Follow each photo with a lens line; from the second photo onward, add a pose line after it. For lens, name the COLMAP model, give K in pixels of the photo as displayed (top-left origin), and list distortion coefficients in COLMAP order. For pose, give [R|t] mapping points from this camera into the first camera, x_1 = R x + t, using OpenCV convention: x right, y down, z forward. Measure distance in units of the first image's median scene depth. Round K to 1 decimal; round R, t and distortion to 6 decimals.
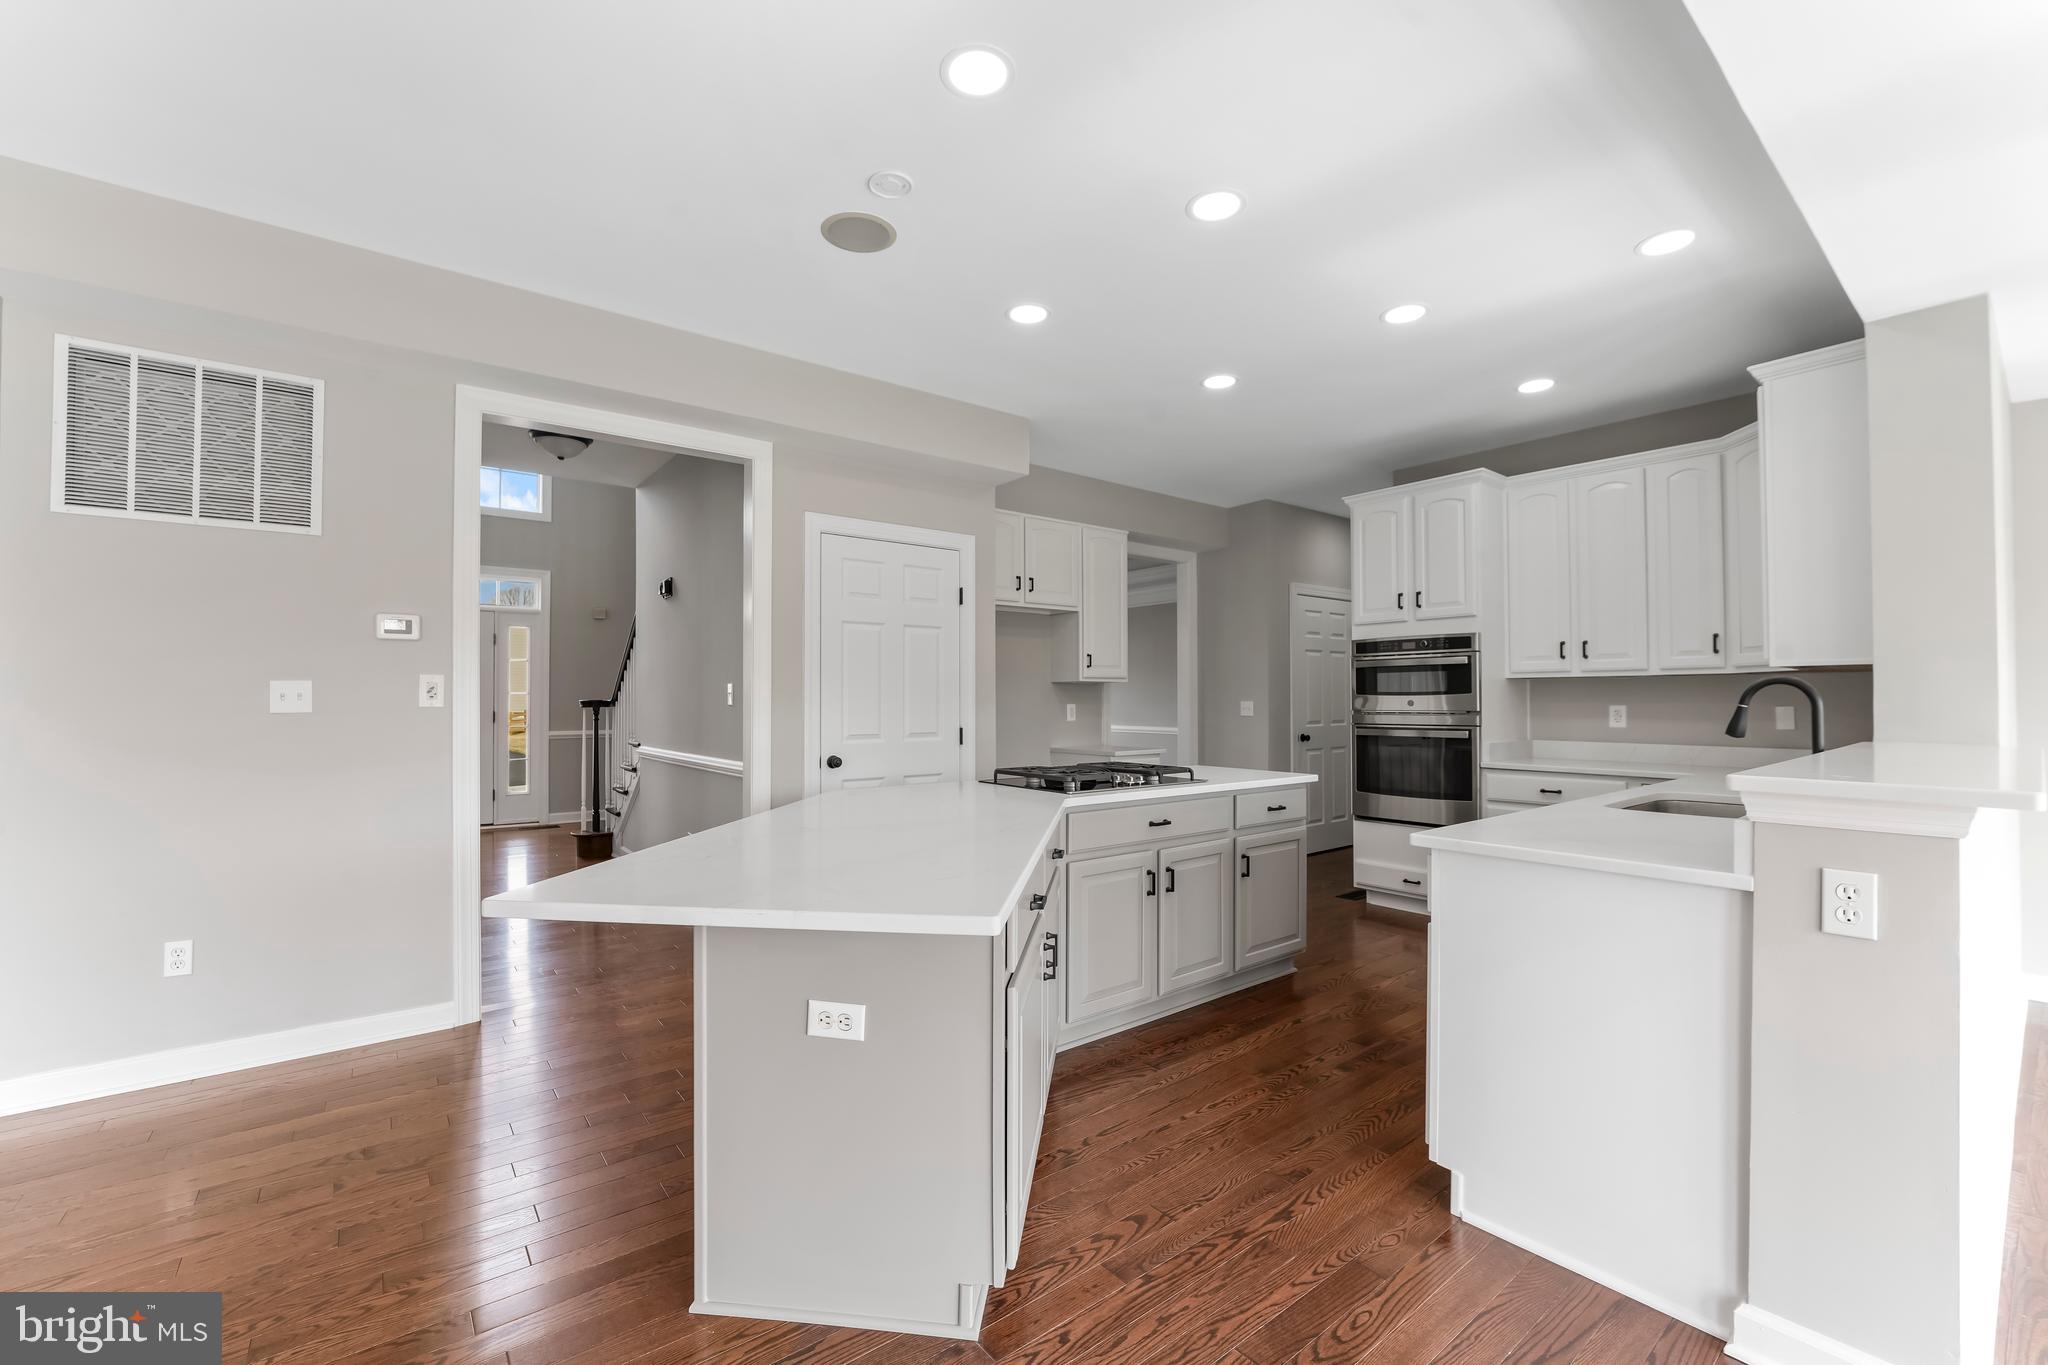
lens RADIAL K [[847.1, 0, 1008.0], [0, 847.1, 686.6], [0, 0, 1]] dist [-0.024099, -0.000299]
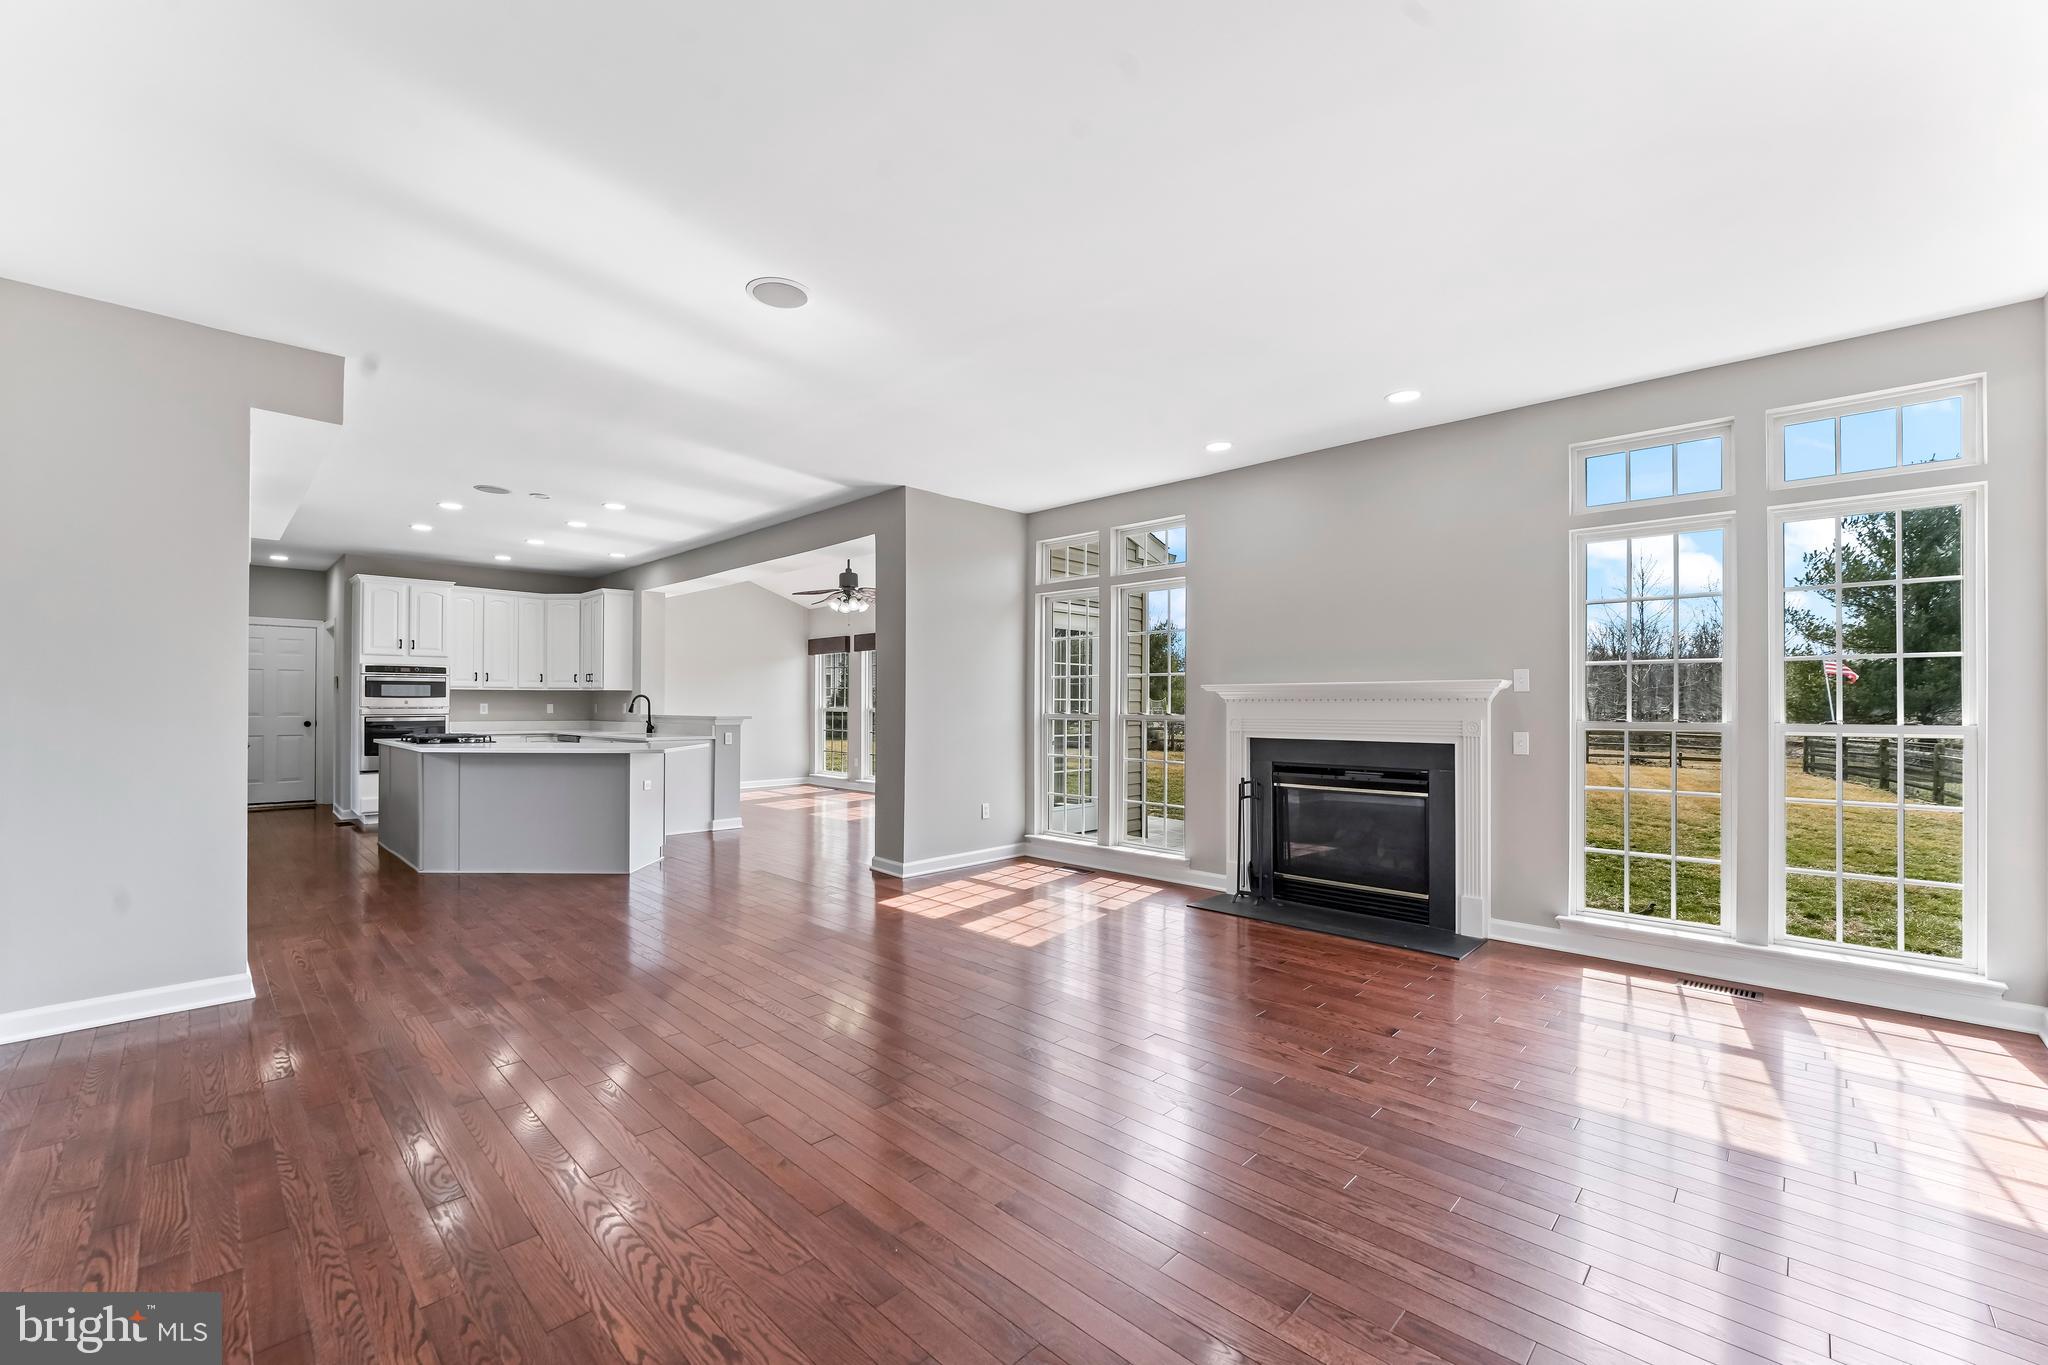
lens RADIAL K [[847.1, 0, 1026.6], [0, 847.1, 700.0], [0, 0, 1]] dist [-0.024099, -0.000299]
pose [[-0.145647, 0.005147, 0.989323, -1.568473], [-0.019269, 0.999782, -0.008038, 0.004442], [-0.989149, -0.020234, -0.145516, -0.045799]]
